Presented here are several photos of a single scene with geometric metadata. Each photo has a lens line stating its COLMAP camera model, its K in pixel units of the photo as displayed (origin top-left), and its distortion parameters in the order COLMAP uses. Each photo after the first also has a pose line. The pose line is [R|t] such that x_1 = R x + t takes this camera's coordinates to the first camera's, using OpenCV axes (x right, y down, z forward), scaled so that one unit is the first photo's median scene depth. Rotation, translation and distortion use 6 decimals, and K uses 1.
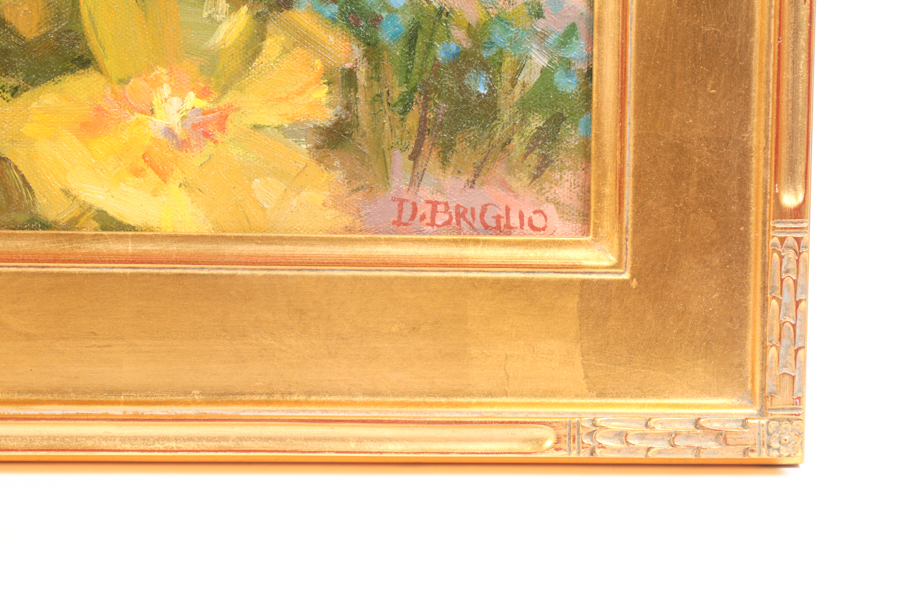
lens RADIAL K [[2765.5, 0, 456.7], [0, 2765.5, 302.3], [0, 0, 1]] dist [0.050907, 0.000000]
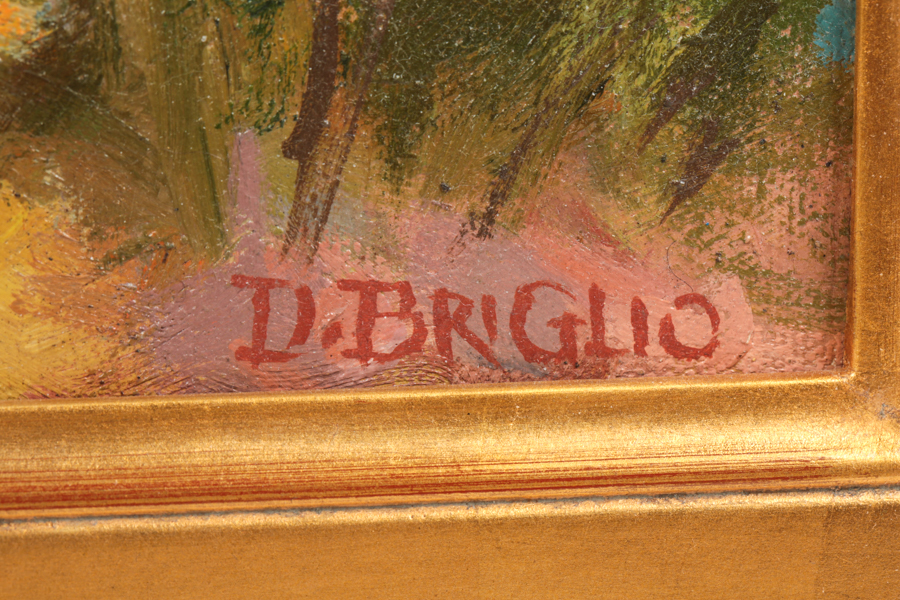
lens RADIAL K [[3401.9, 0, 453.8], [0, 3401.9, 298.8], [0, 0, 1]] dist [0.098693, 0.000000]
pose [[0.999530, -0.020982, 0.022366, -0.006971], [0.017712, 0.990341, 0.137518, -0.088315], [-0.025036, -0.137058, 0.990247, 0.612147]]
